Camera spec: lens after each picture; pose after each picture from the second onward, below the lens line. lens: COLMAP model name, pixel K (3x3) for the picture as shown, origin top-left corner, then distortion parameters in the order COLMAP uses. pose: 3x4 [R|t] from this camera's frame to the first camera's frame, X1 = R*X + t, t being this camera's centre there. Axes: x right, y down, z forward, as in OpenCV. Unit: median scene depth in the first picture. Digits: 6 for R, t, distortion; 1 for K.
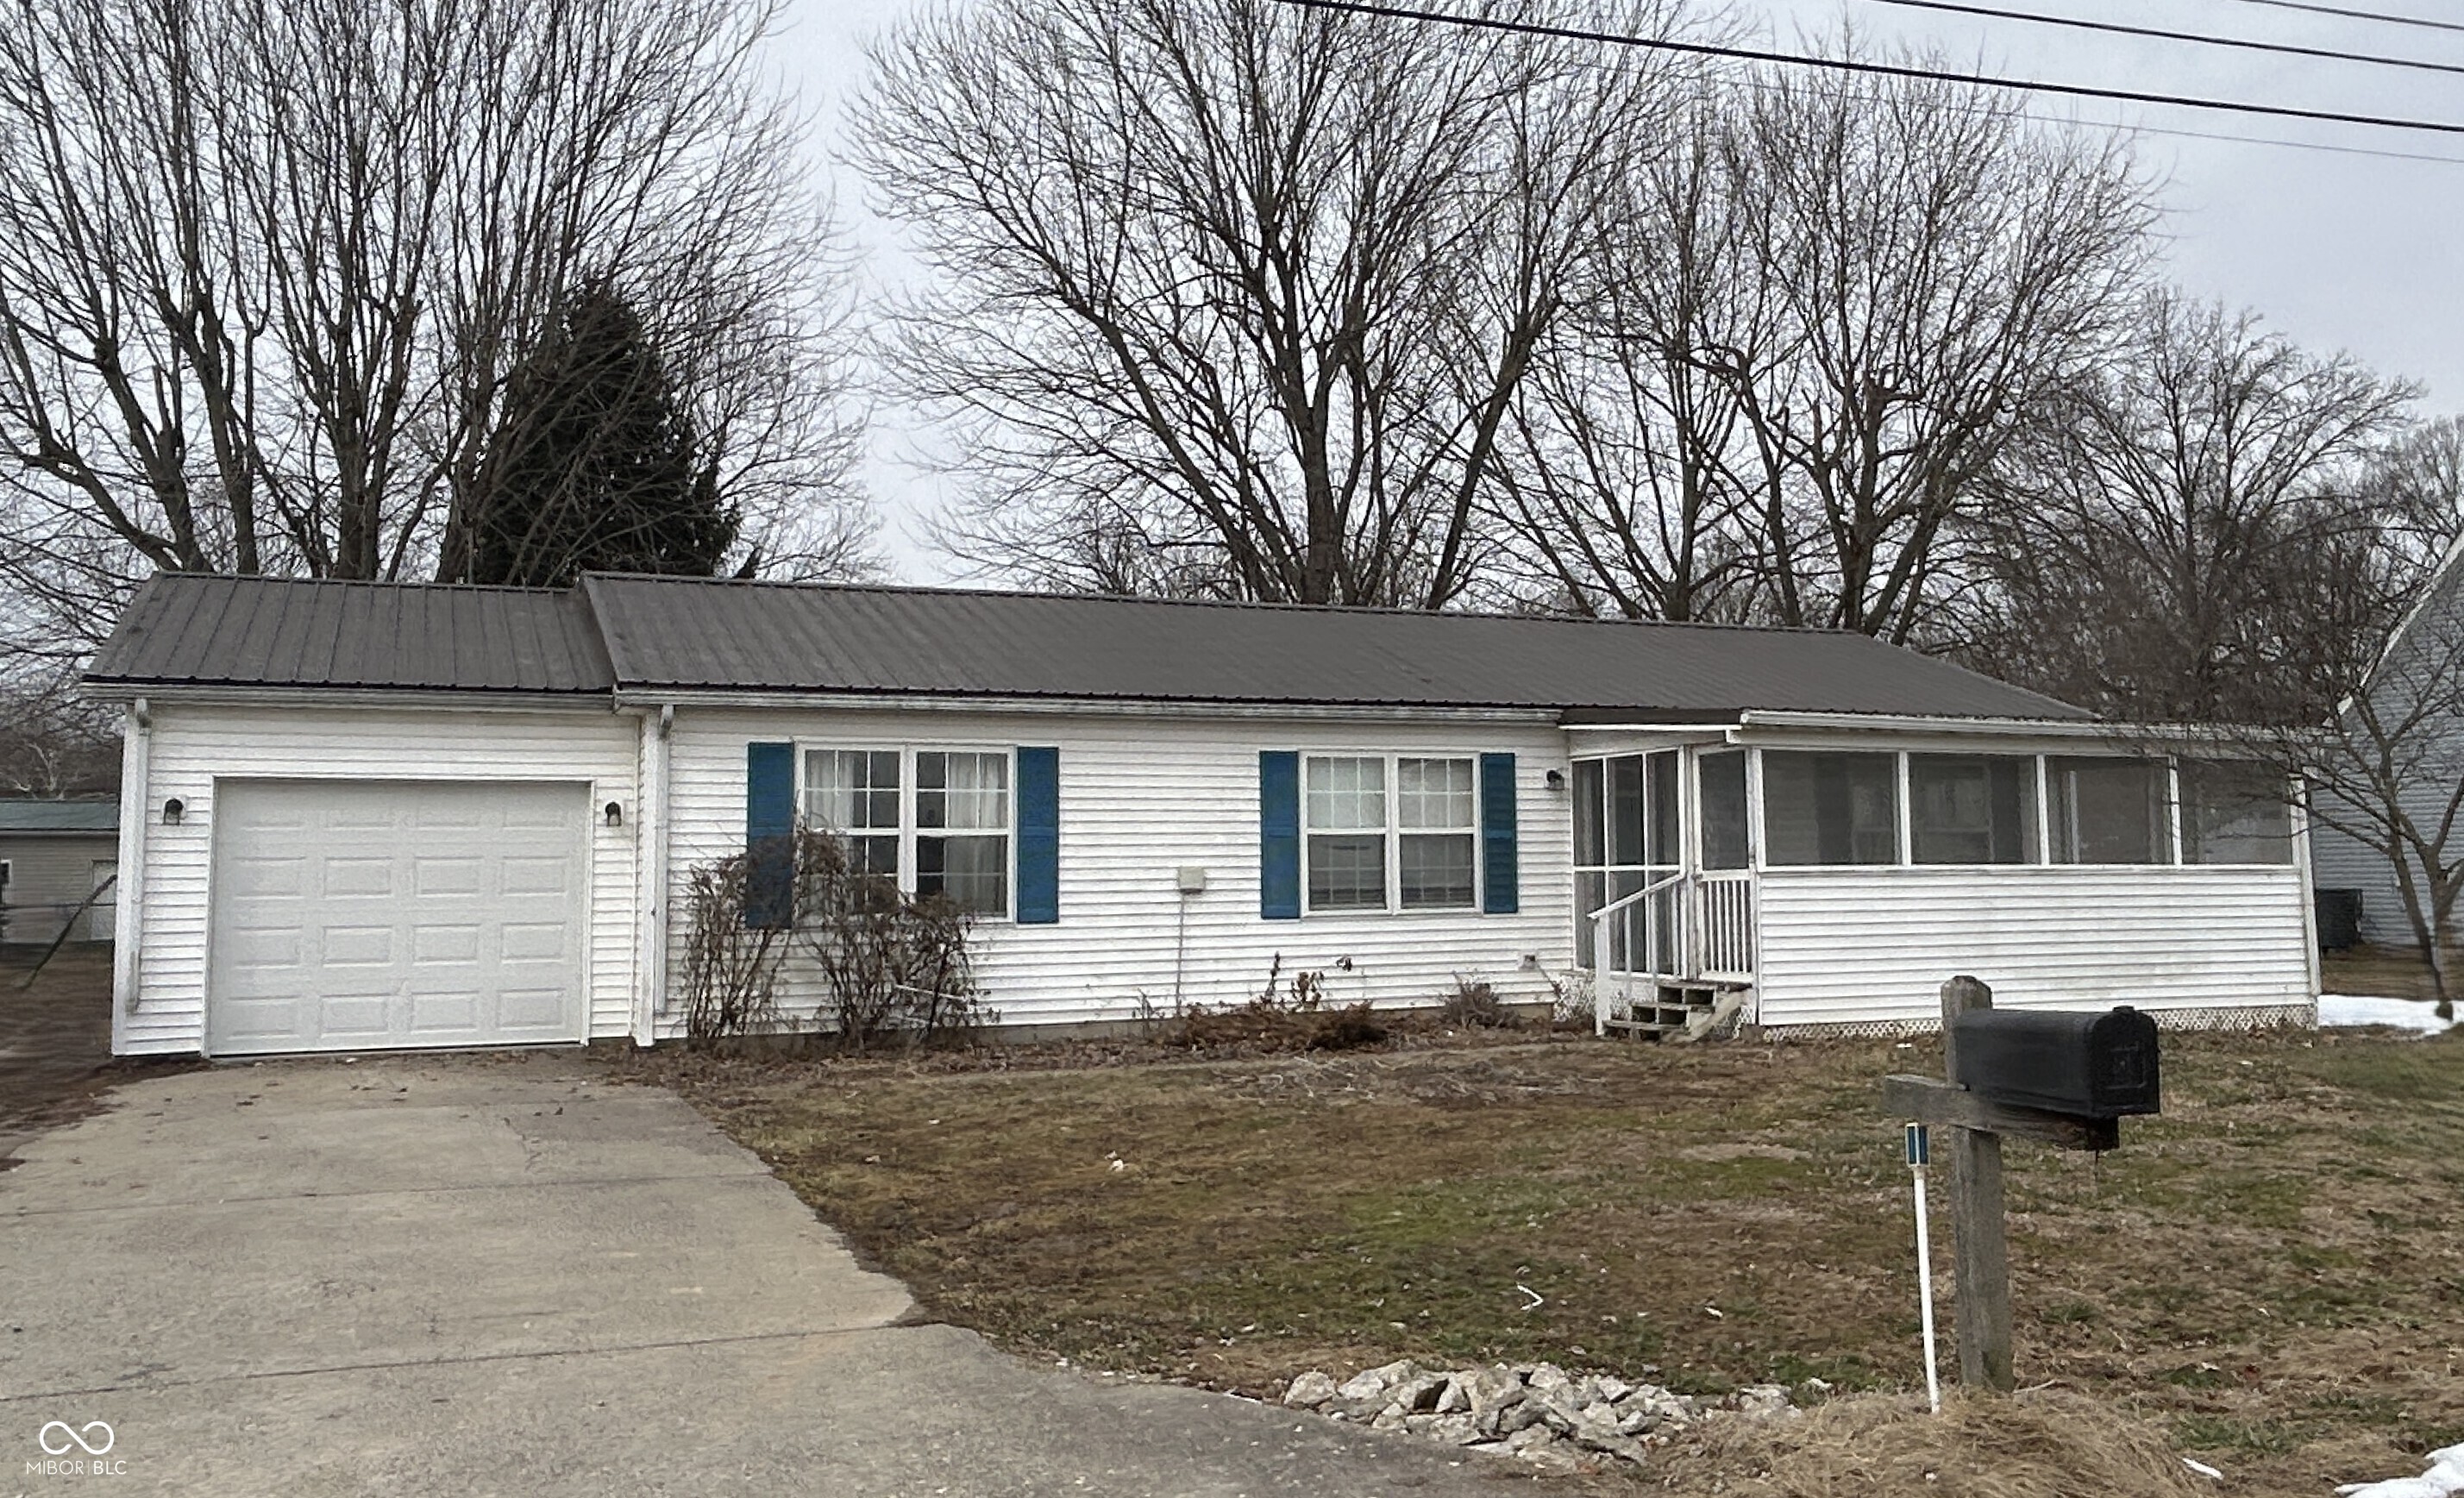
lens RADIAL K [[1976.1, 0, 1232.0], [0, 1976.1, 749.0], [0, 0, 1]] dist [0.017056, 0.004120]
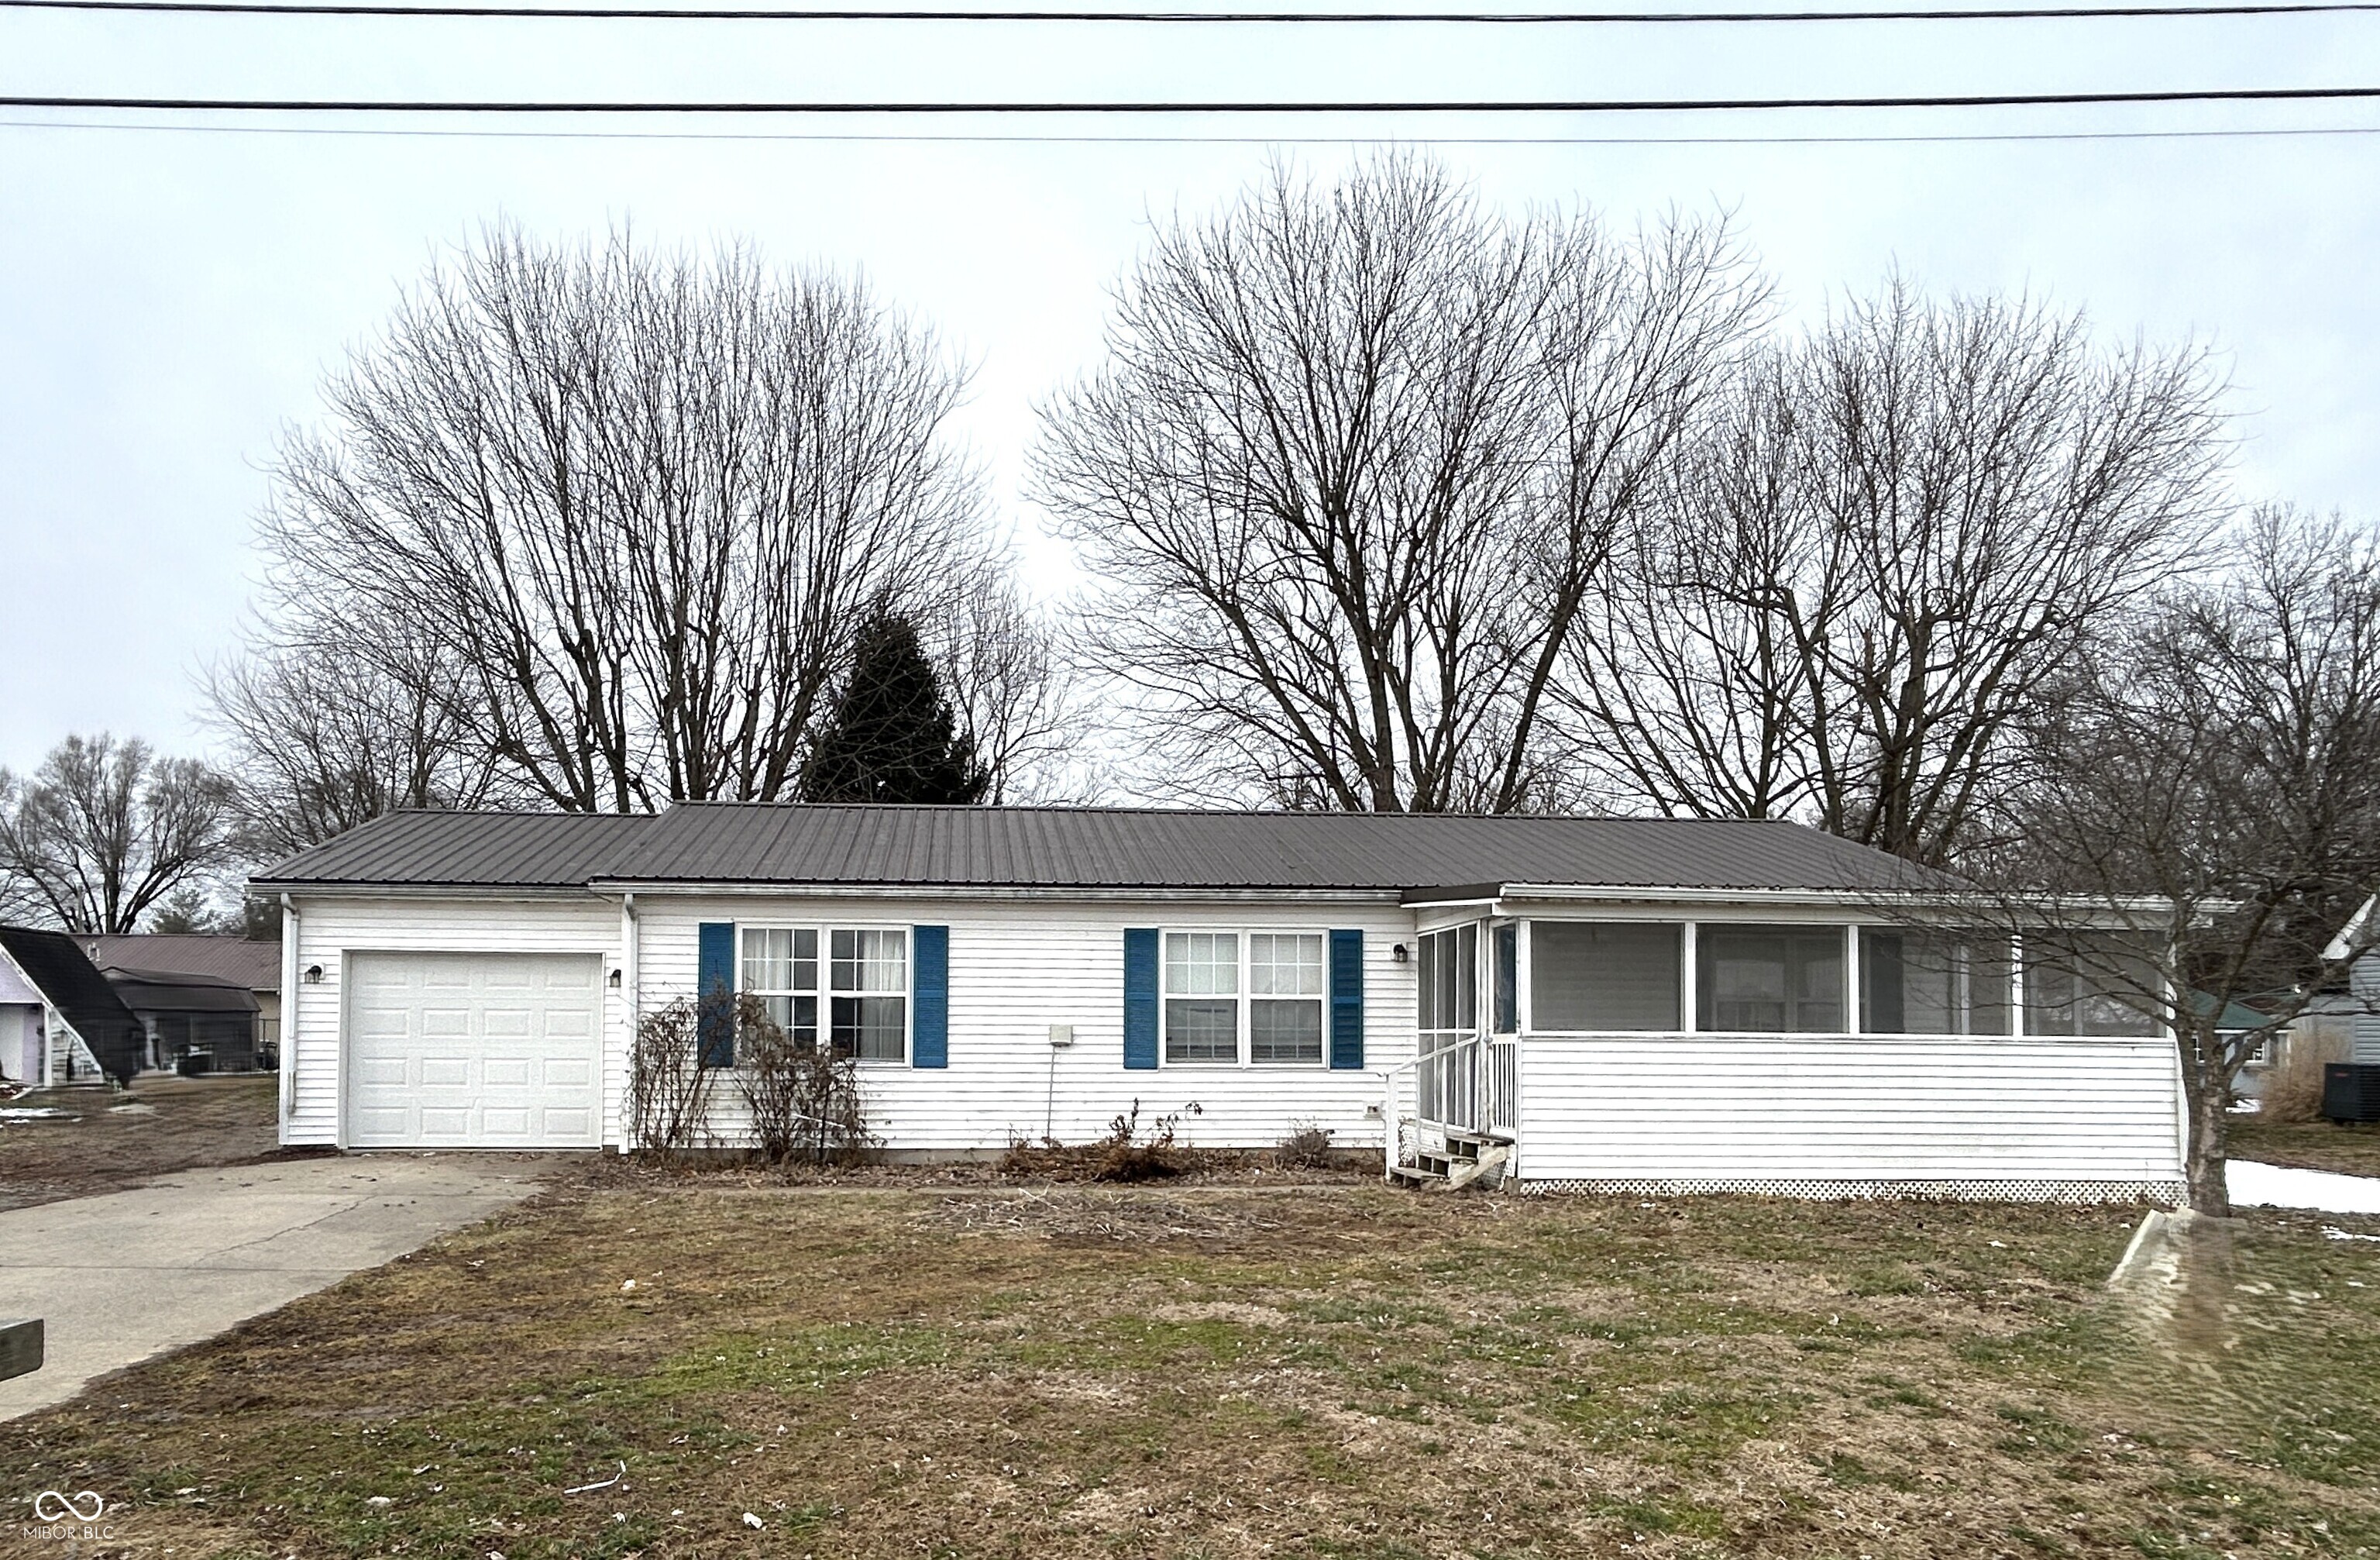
lens RADIAL K [[1325.0, 0, 1189.8], [0, 1325.0, 1022.3], [0, 0, 1]] dist [0.008232, 0.000683]
pose [[0.951165, 0.013023, -0.308408, 0.300059], [0.004080, 0.998492, 0.054747, 0.014168], [0.308656, -0.053332, 0.949677, 0.251557]]
